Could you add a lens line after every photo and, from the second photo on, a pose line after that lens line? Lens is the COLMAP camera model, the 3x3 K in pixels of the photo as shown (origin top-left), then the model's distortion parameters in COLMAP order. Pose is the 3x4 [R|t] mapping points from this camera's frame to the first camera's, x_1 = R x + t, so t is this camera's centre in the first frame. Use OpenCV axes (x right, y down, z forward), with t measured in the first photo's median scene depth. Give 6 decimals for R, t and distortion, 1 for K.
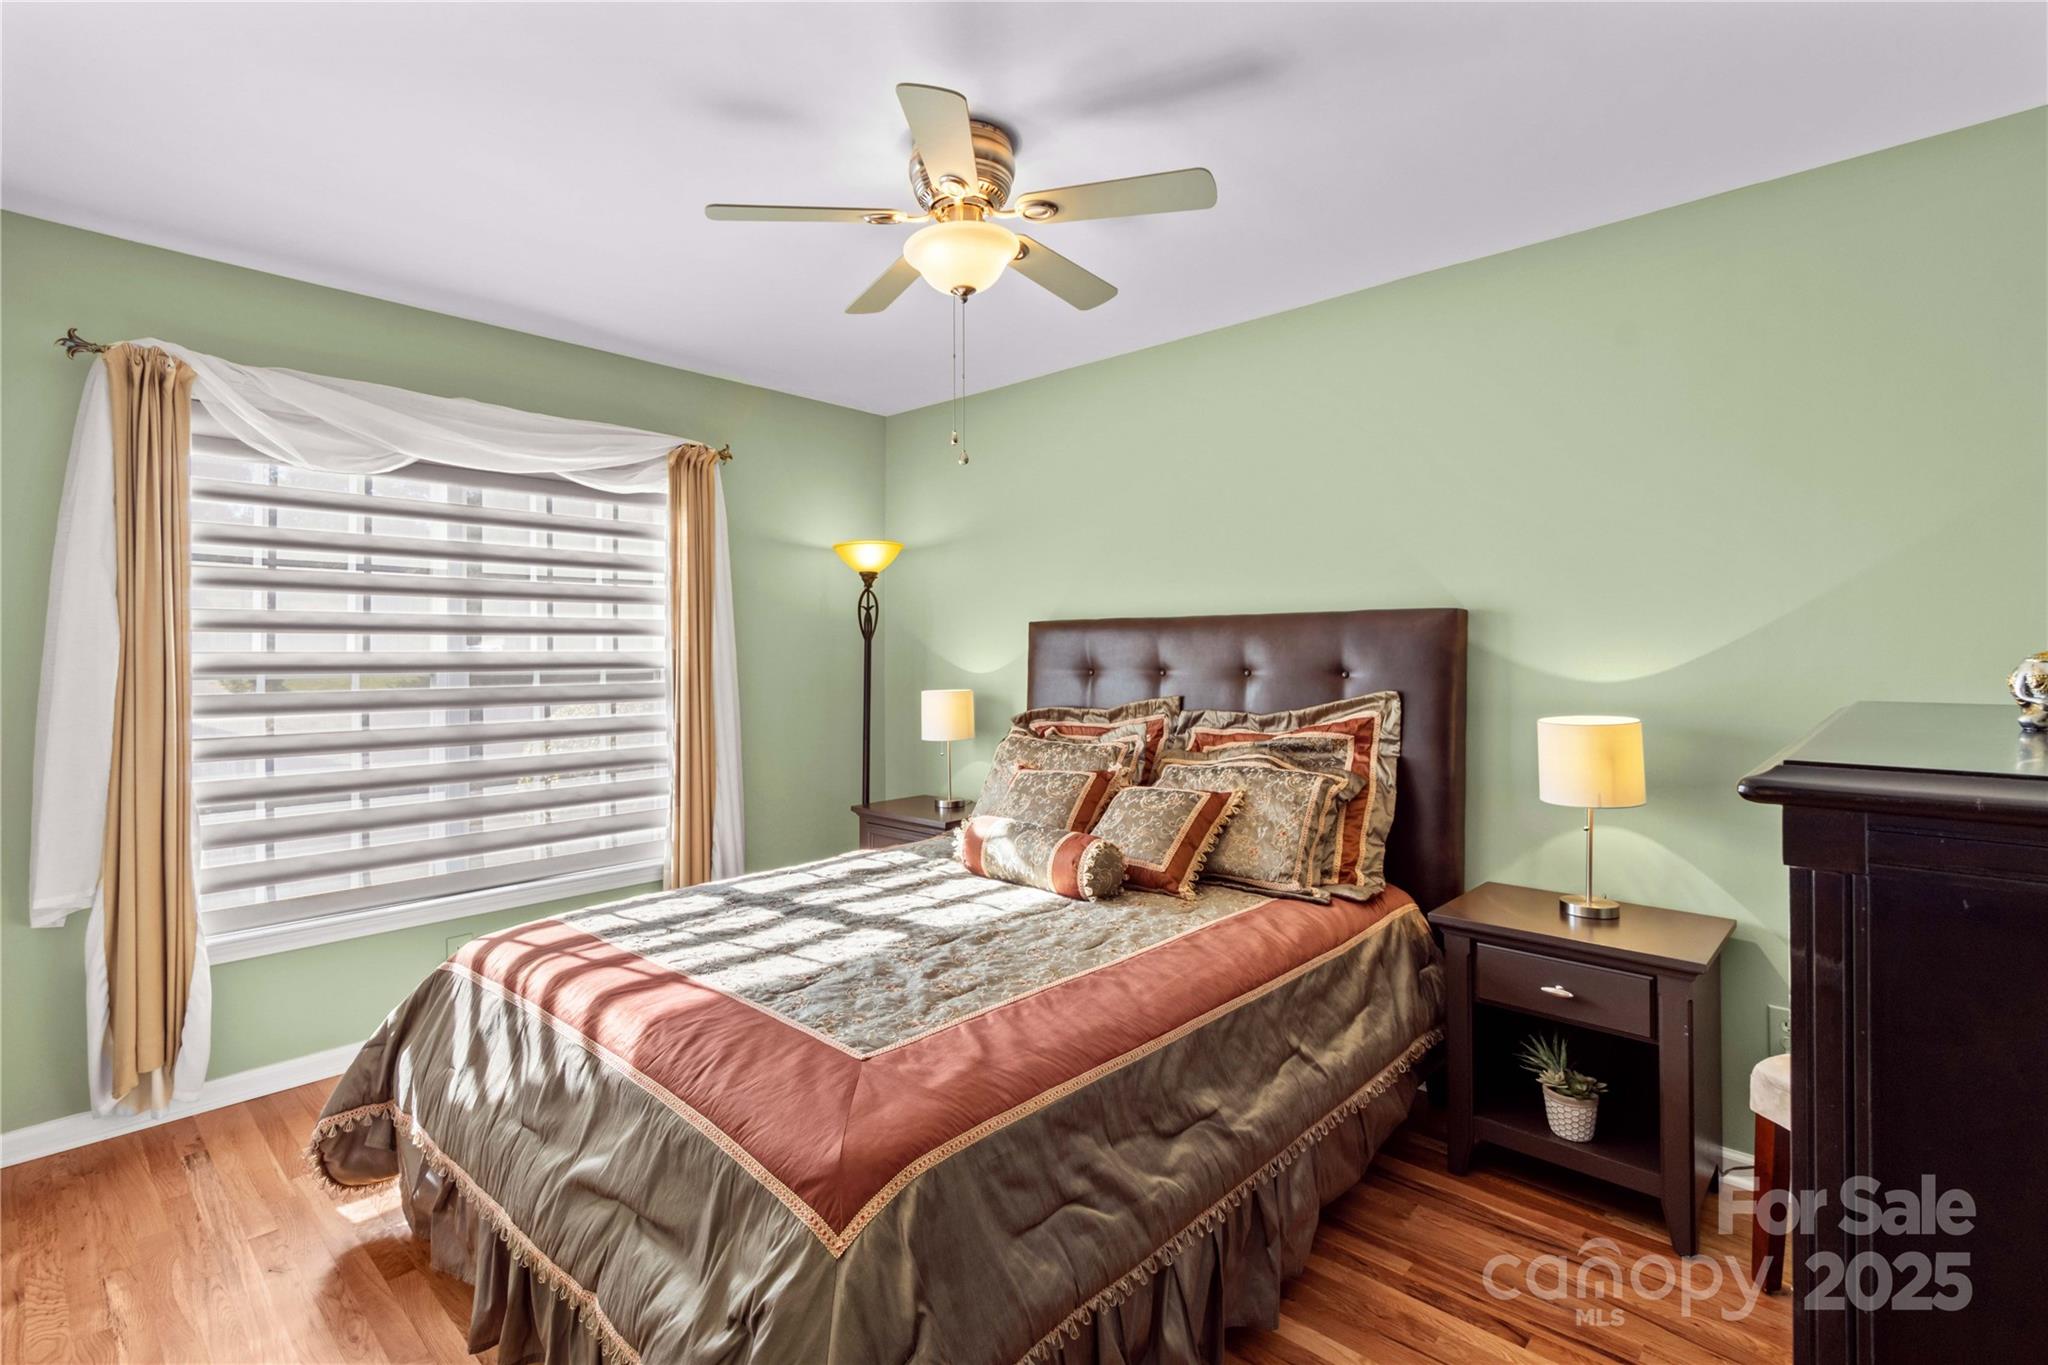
lens RADIAL K [[946.6, 0, 975.4], [0, 946.6, 666.4], [0, 0, 1]] dist [-0.002377, 0.001626]
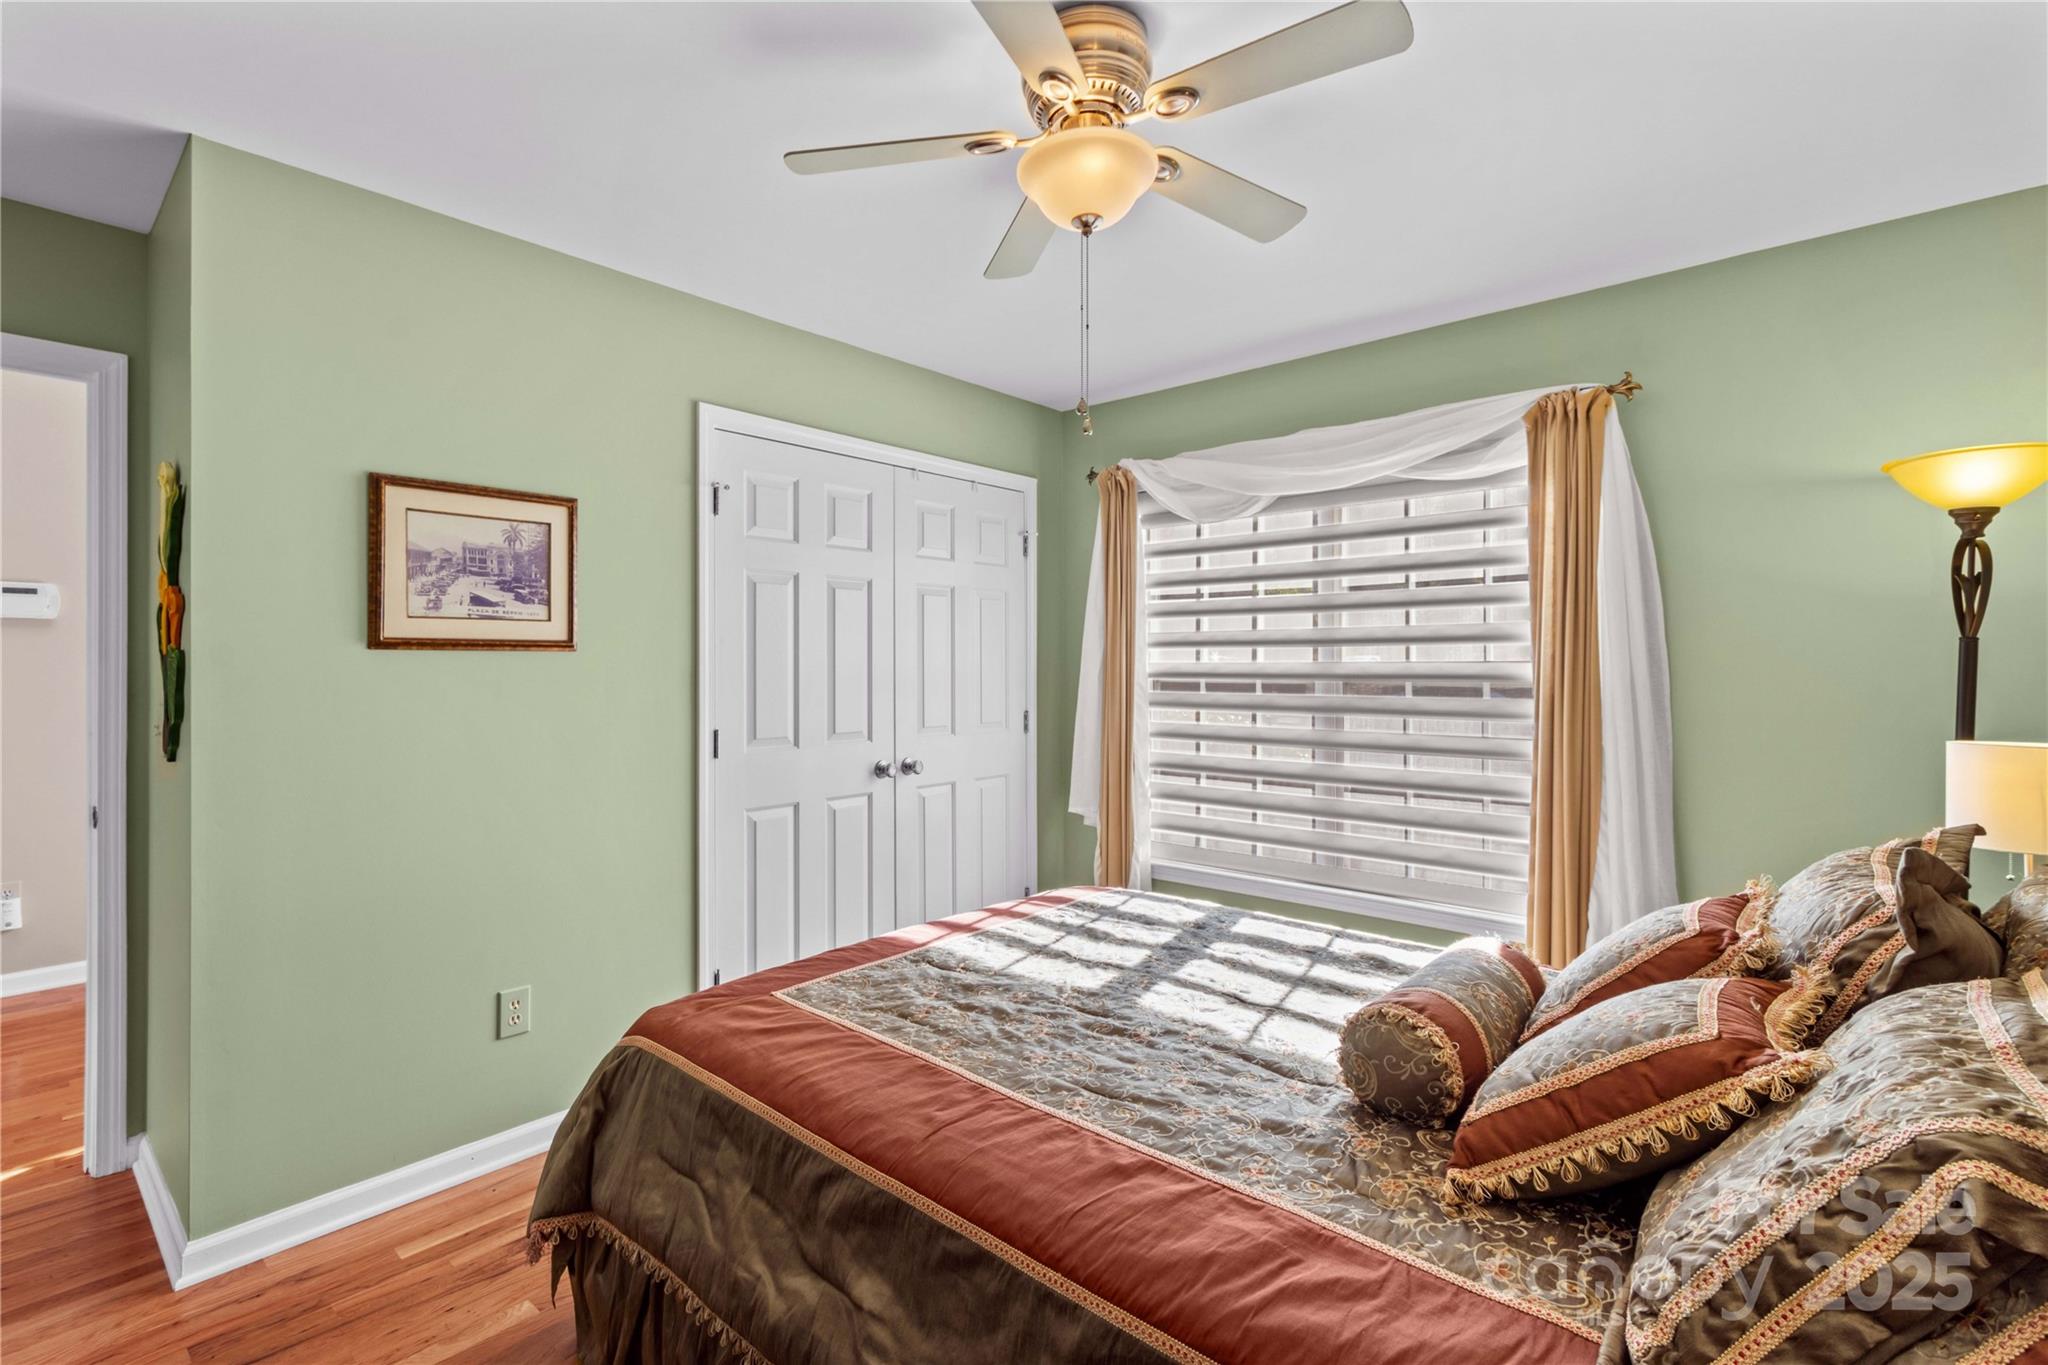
lens RADIAL K [[946.6, 0, 975.4], [0, 946.6, 666.4], [0, 0, 1]] dist [-0.002377, 0.001626]
pose [[0.016093, 0.002869, -0.999866, 0.665369], [-0.011000, 0.999936, 0.002693, -0.011622], [0.999810, 0.010955, 0.016124, 0.736886]]
